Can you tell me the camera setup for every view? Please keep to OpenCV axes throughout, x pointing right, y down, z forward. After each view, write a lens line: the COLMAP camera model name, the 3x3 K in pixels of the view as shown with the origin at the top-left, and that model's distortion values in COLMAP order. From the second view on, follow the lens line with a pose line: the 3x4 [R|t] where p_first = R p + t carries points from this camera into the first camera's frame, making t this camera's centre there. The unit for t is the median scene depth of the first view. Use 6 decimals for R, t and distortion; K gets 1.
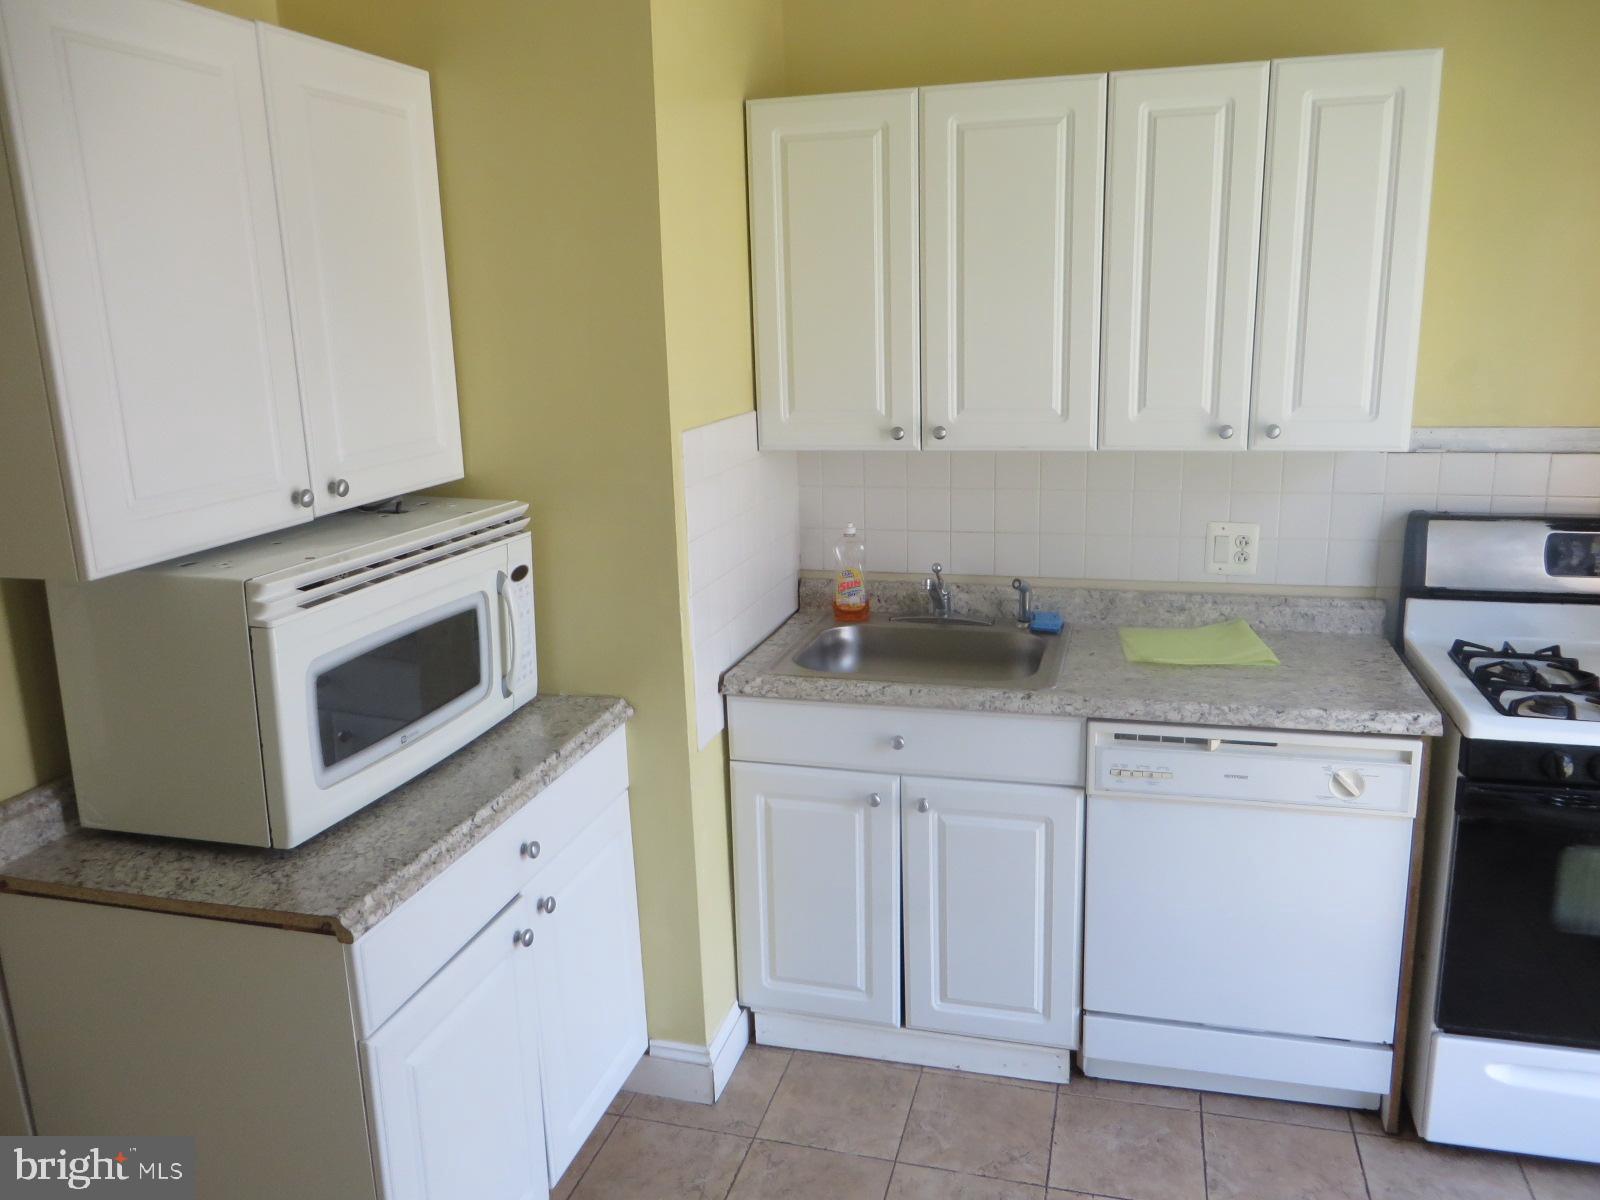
lens RADIAL K [[1214.1, 0, 805.8], [0, 1214.1, 600.2], [0, 0, 1]] dist [-0.017384, -0.002978]
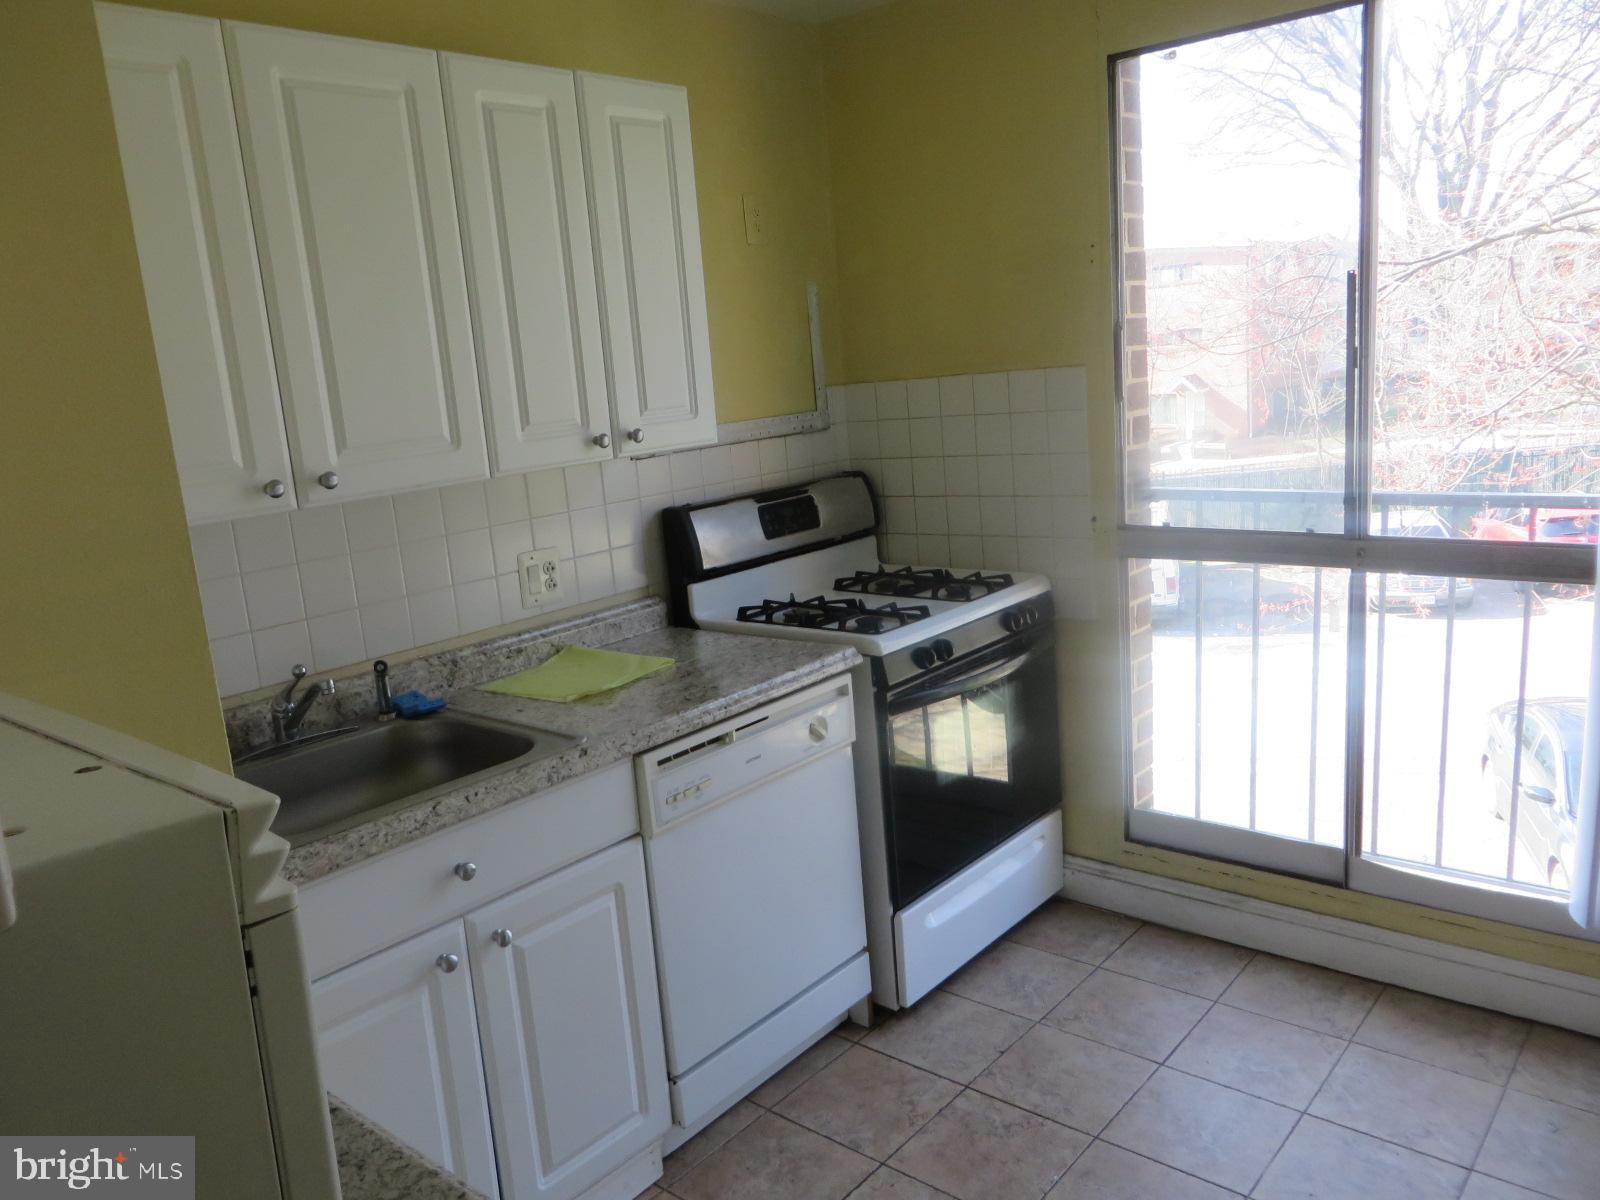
lens RADIAL K [[1214.1, 0, 800.0], [0, 1214.1, 598.4], [0, 0, 1]] dist [-0.017384, -0.002978]
pose [[0.432209, -0.185133, 0.882565, -0.468639], [0.278678, 0.958214, 0.064528, -0.035883], [-0.857633, 0.218062, 0.465741, 0.433432]]
